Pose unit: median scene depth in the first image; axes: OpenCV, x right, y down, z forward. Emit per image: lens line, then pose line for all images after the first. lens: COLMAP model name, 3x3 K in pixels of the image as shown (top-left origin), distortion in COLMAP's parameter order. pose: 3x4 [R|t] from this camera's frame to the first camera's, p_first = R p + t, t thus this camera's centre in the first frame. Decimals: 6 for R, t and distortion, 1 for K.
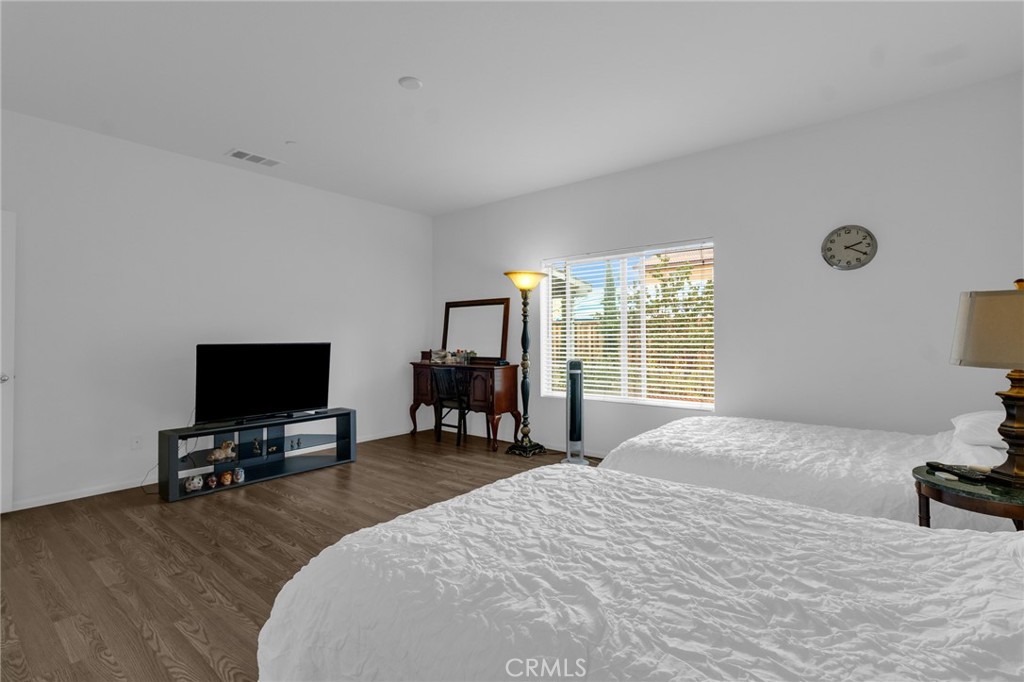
lens RADIAL K [[479.5, 0, 521.7], [0, 479.5, 342.2], [0, 0, 1]] dist [0.003530, -0.000058]
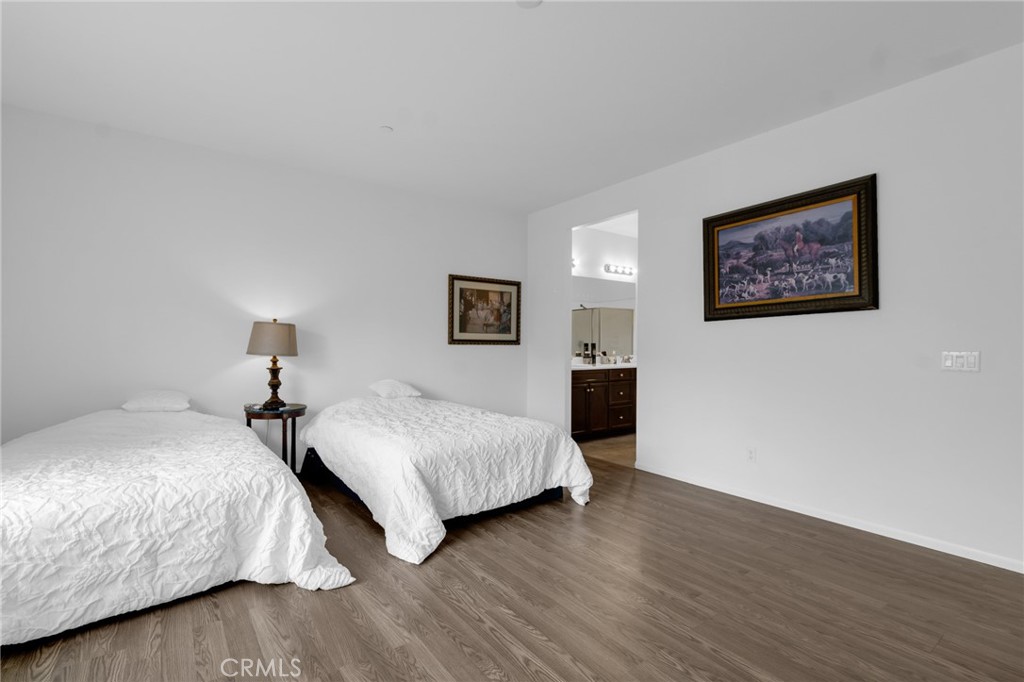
lens RADIAL K [[479.5, 0, 521.7], [0, 479.5, 342.2], [0, 0, 1]] dist [0.003530, -0.000058]
pose [[-0.970506, 0.000733, 0.241077, -0.272959], [0.001713, 0.999991, 0.003856, -0.007986], [-0.241072, 0.004156, -0.970498, 1.146338]]
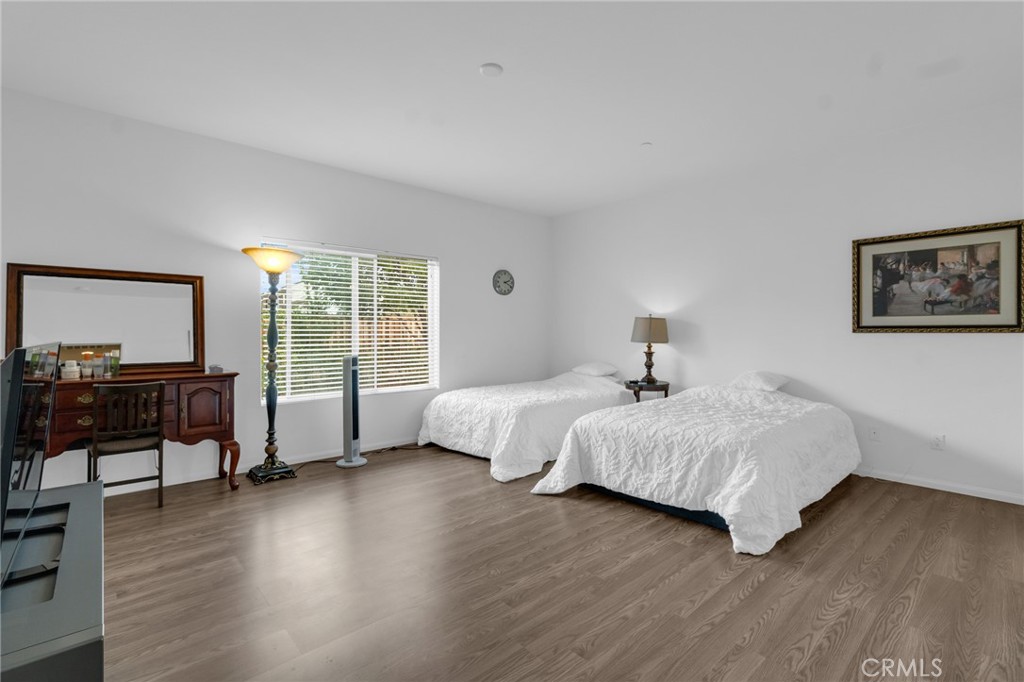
lens RADIAL K [[469.9, 0, 512.7], [0, 469.9, 331.5], [0, 0, 1]] dist [0.001975, 0.000087]
pose [[0.157700, 0.008721, 0.987448, -0.780608], [0.011051, 0.999883, -0.010596, 0.001572], [-0.987425, 0.012583, 0.157586, 0.534600]]
